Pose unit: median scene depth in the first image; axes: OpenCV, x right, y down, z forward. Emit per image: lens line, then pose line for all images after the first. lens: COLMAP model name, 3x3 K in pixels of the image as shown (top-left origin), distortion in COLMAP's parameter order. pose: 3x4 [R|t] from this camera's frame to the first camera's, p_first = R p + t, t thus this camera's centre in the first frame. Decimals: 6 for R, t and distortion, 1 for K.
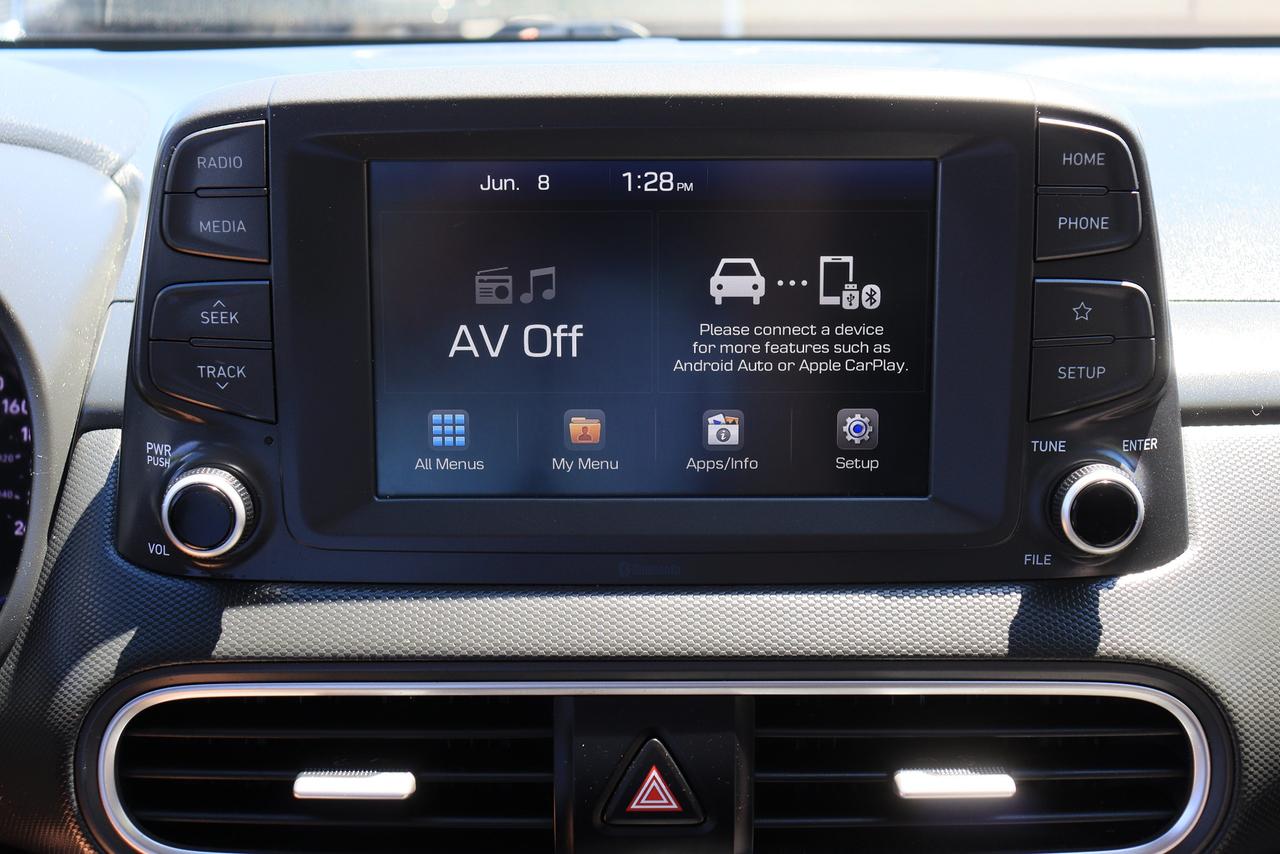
lens RADIAL K [[1439.9, 0, 641.3], [0, 1439.9, 408.7], [0, 0, 1]] dist [-0.006098, -0.008612]
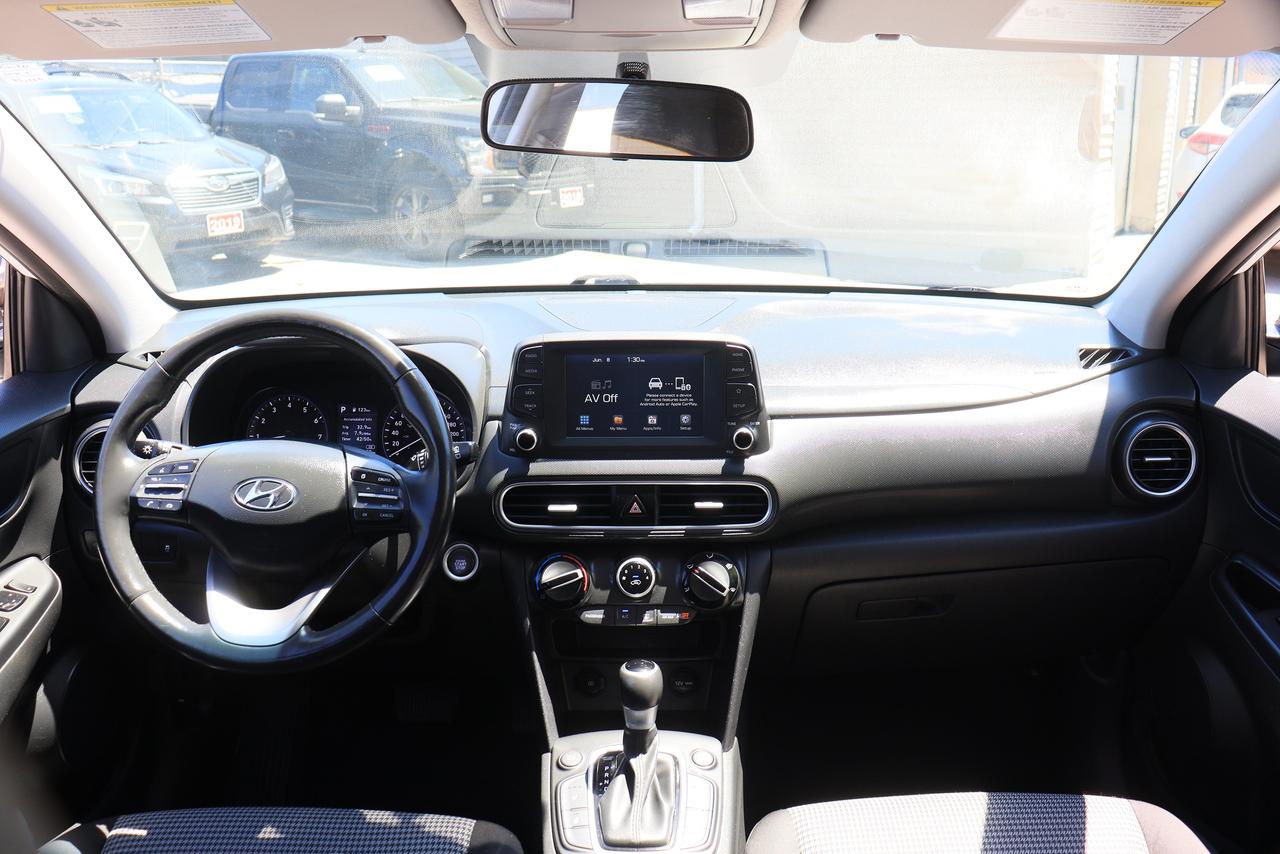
lens RADIAL K [[1113.0, 0, 640.0], [0, 1113.0, 427.0], [0, 0, 1]] dist [-0.002370, 0.001897]
pose [[0.999860, -0.000765, -0.016709, 0.075595], [0.000704, 0.999993, -0.003679, 0.046644], [0.016712, 0.003667, 0.999854, -2.166745]]
